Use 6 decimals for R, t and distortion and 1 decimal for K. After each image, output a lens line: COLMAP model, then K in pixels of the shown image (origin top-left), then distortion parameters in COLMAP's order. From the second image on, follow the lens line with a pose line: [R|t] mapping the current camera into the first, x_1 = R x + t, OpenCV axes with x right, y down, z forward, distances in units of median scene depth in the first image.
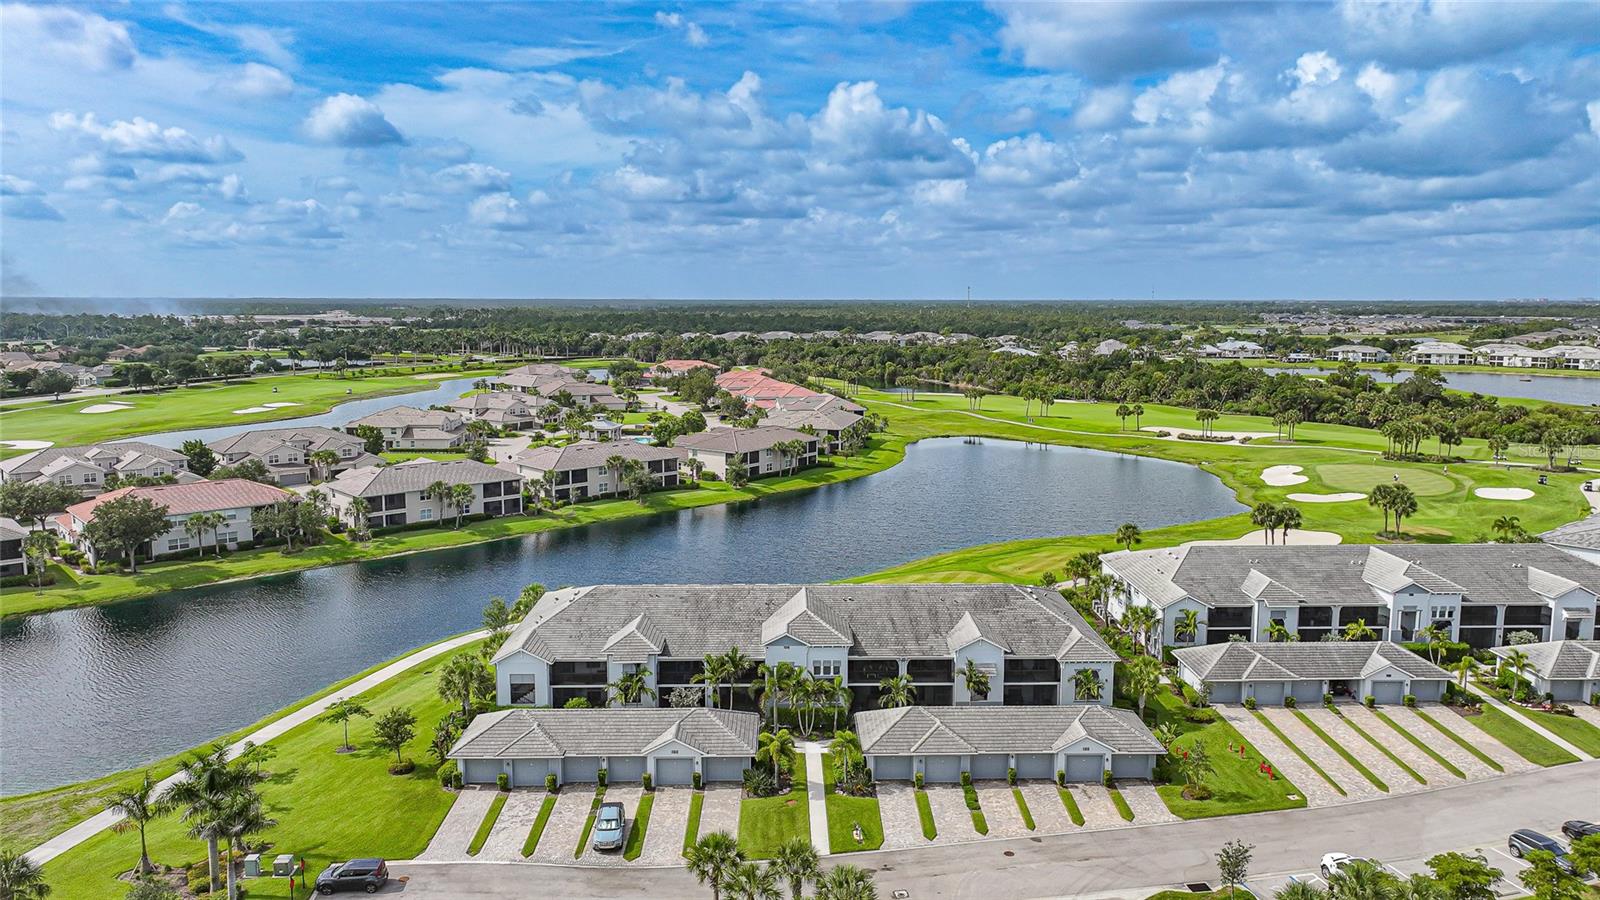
lens RADIAL K [[1118.7, 0, 799.6], [0, 1118.7, 448.8], [0, 0, 1]] dist [-0.001280, 0.014952]
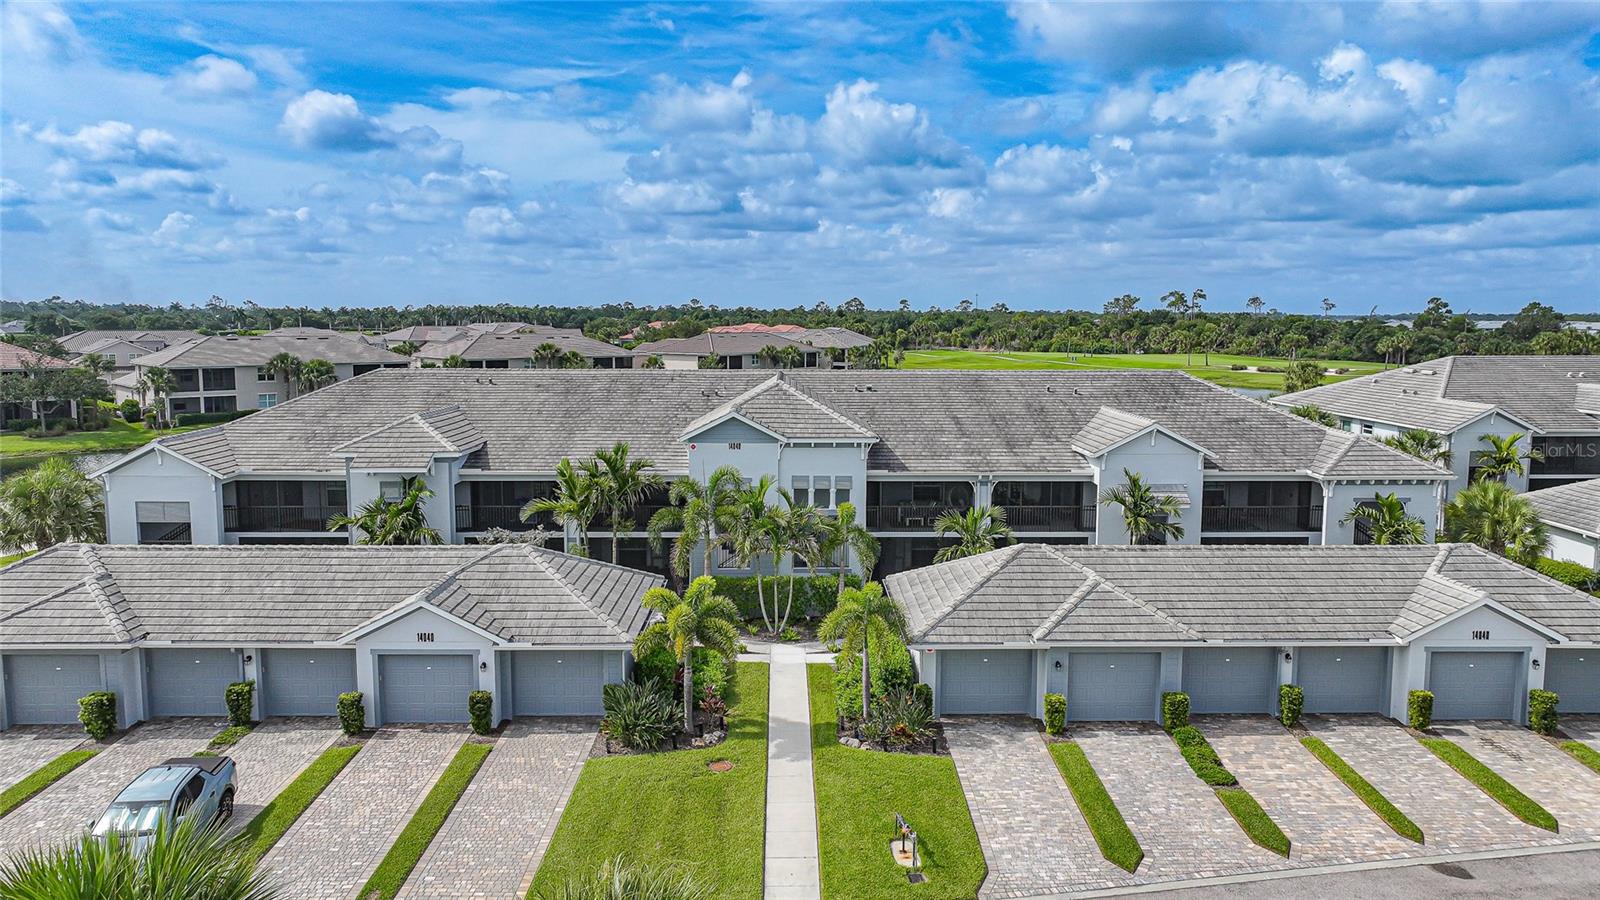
lens RADIAL K [[1118.7, 0, 800.9], [0, 1118.7, 442.9], [0, 0, 1]] dist [-0.001280, 0.014952]
pose [[0.999993, 0.003264, -0.001837, 0.016422], [-0.003314, 0.999596, -0.028228, 0.185742], [0.001744, 0.028233, 0.999600, 0.529250]]
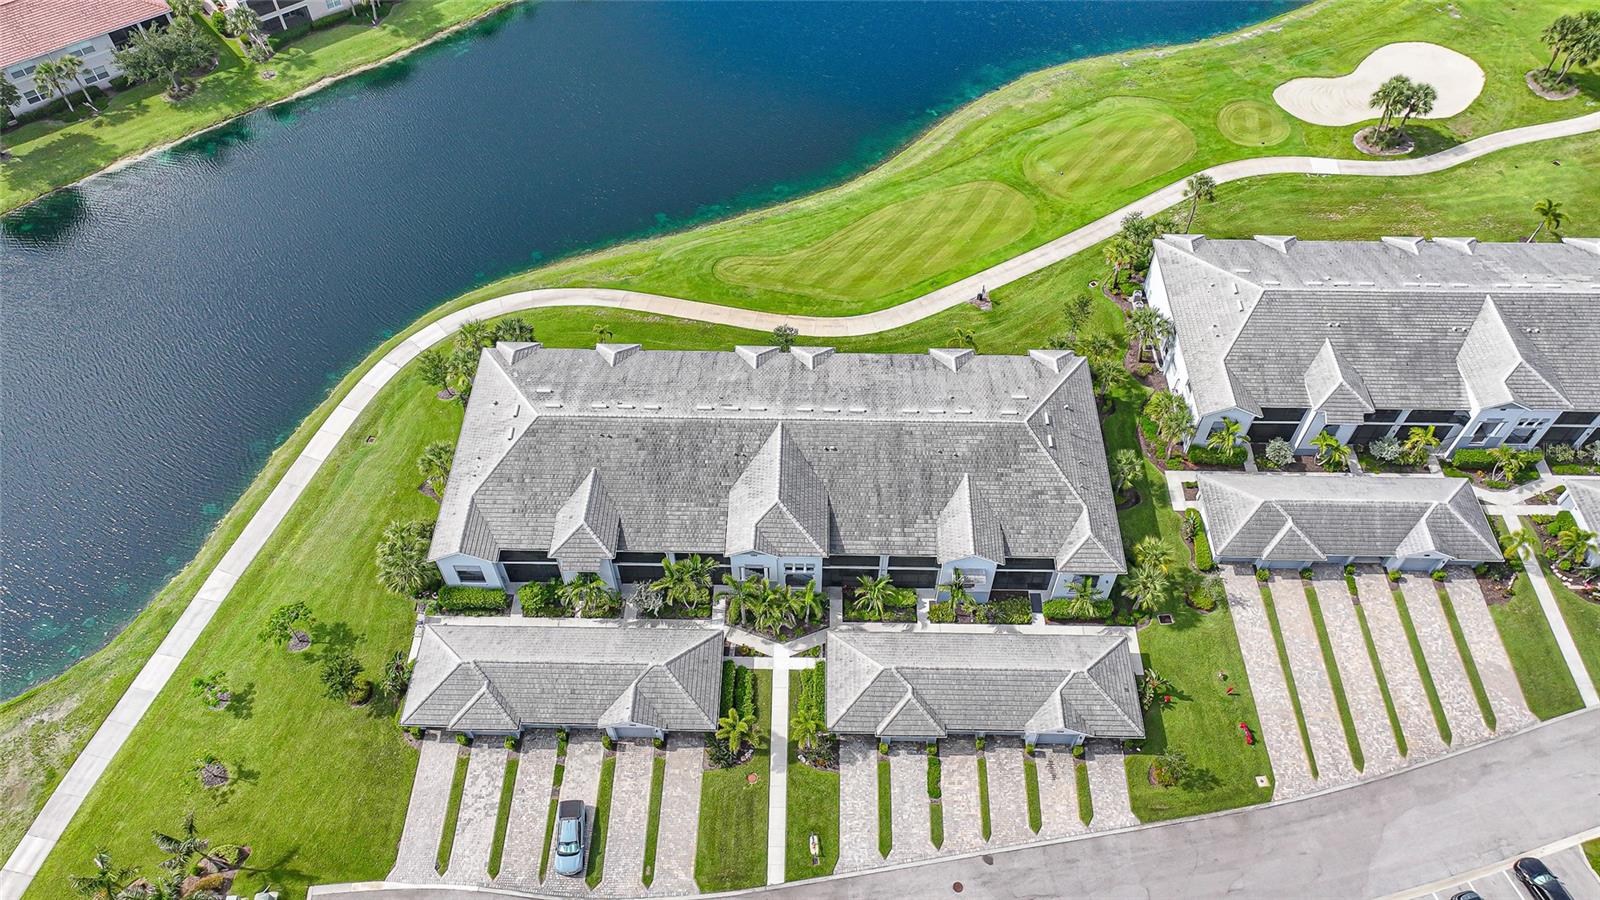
lens RADIAL K [[1118.7, 0, 808.0], [0, 1118.7, 410.8], [0, 0, 1]] dist [-0.001280, 0.014952]
pose [[0.999546, 0.023588, -0.018771, 0.044817], [-0.003917, 0.719030, 0.694968, -0.517454], [0.029890, -0.694579, 0.718796, 0.431468]]
